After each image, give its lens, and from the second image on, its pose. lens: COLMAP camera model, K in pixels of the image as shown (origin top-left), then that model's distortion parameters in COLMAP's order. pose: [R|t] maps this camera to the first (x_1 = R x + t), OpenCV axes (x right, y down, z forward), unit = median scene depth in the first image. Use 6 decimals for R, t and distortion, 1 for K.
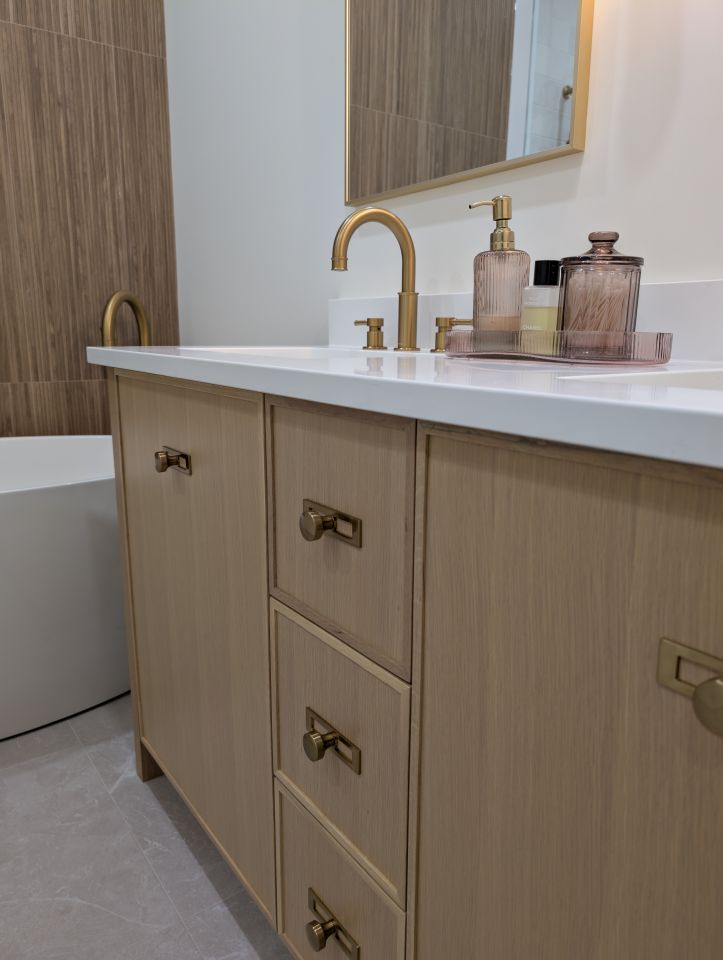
lens RADIAL K [[699.0, 0, 362.4], [0, 699.0, 493.7], [0, 0, 1]] dist [-0.003329, -0.001606]
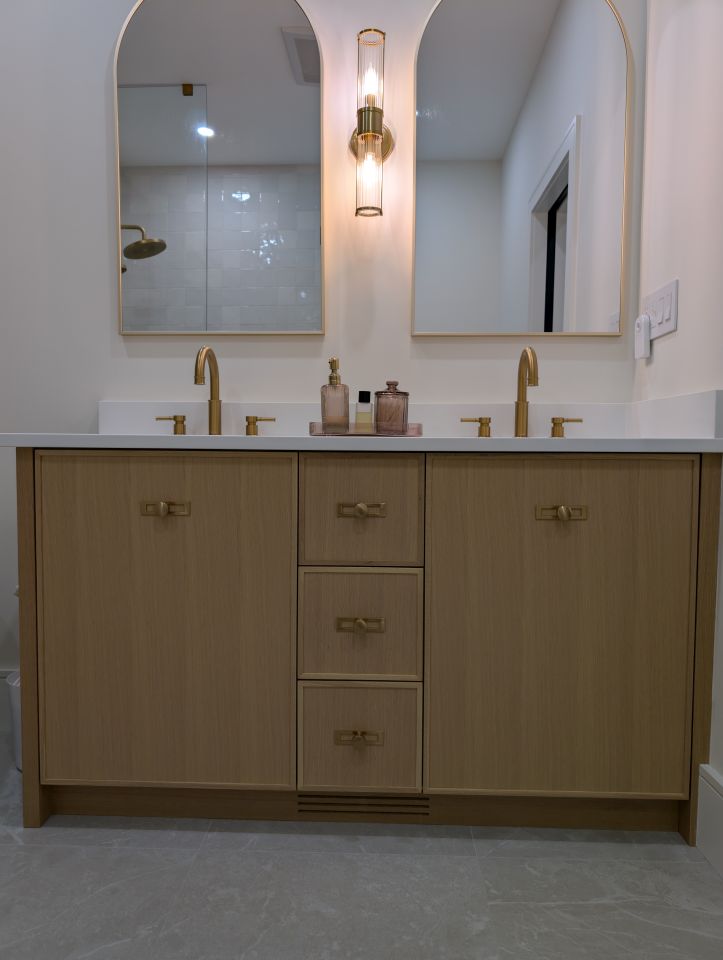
lens RADIAL K [[699.0, 0, 362.4], [0, 699.0, 493.7], [0, 0, 1]] dist [-0.003329, -0.001606]
pose [[0.610832, -0.059239, 0.789541, -1.447540], [0.177793, 0.981993, -0.063871, 0.109959], [-0.771540, 0.179390, 0.610365, -0.242174]]
